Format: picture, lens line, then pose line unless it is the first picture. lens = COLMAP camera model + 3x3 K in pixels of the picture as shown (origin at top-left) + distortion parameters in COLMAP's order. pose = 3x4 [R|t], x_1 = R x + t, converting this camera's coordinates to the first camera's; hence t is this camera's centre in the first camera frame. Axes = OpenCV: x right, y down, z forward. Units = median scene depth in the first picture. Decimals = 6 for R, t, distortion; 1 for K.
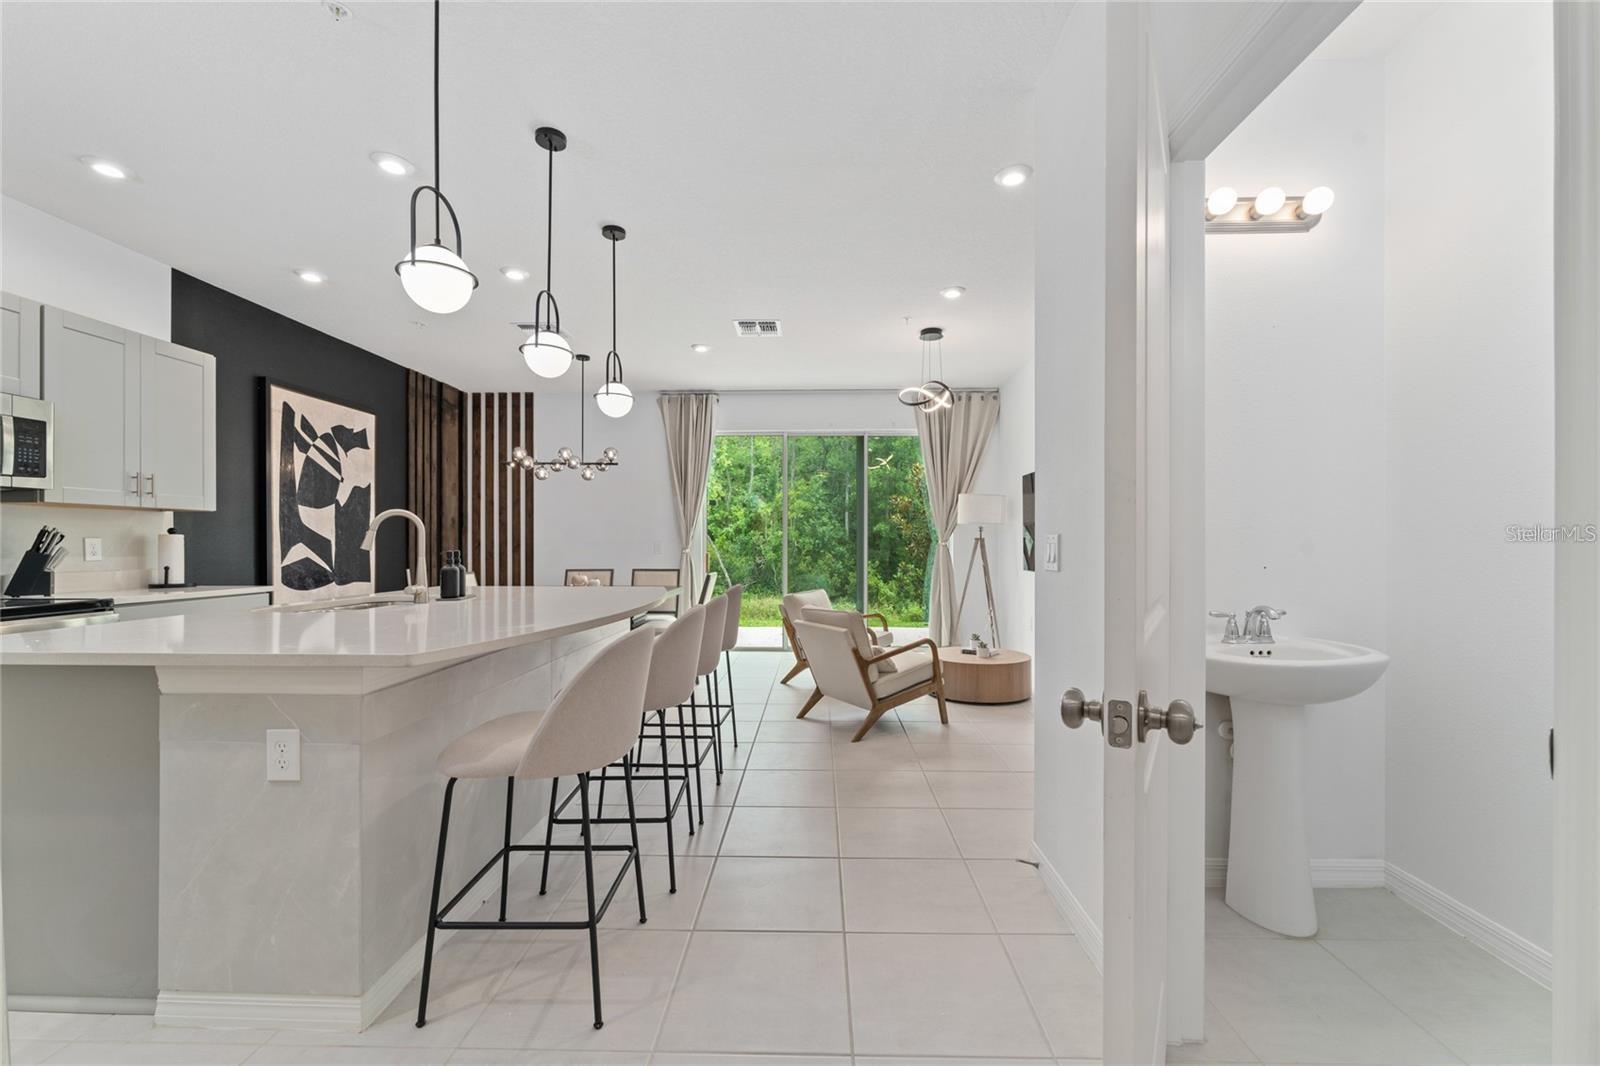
lens RADIAL K [[638.6, 0, 804.5], [0, 638.6, 545.4], [0, 0, 1]] dist [0.000355, -0.000458]
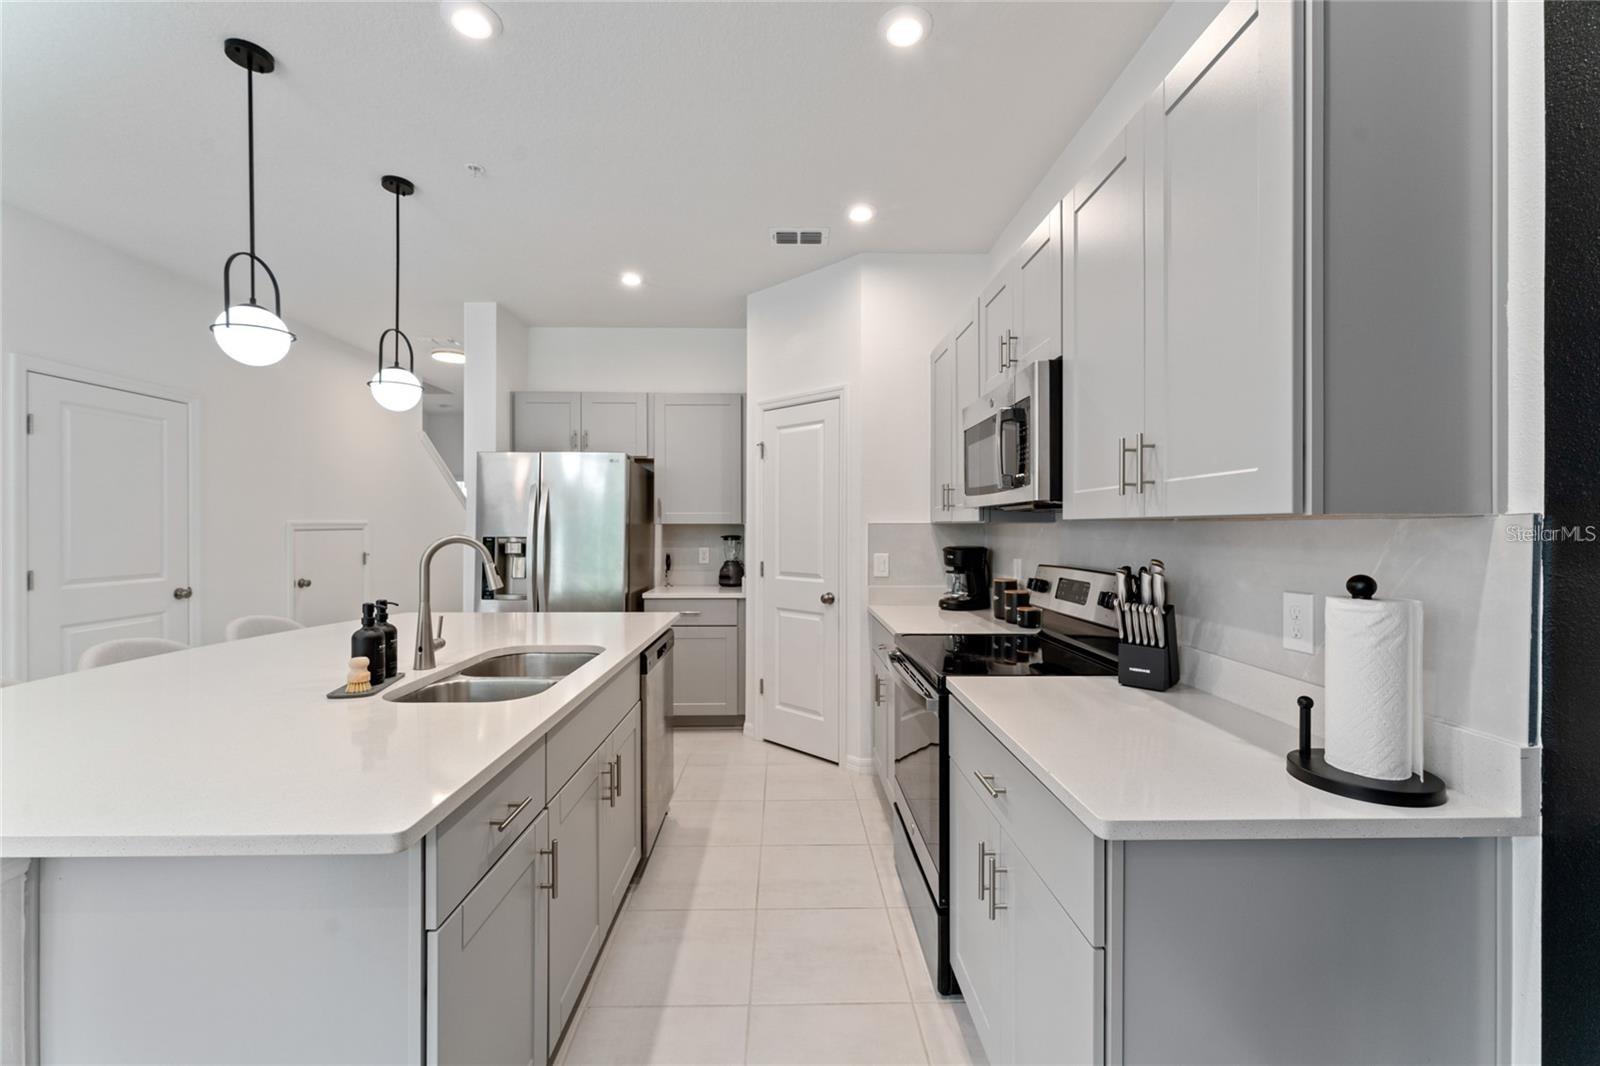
lens RADIAL K [[638.6, 0, 816.4], [0, 638.6, 530.4], [0, 0, 1]] dist [0.000355, -0.000458]
pose [[-0.997067, -0.003387, -0.076454, -0.491854], [-0.004064, 0.999954, 0.008700, -0.033641], [0.076421, 0.008985, -0.997035, 0.858870]]
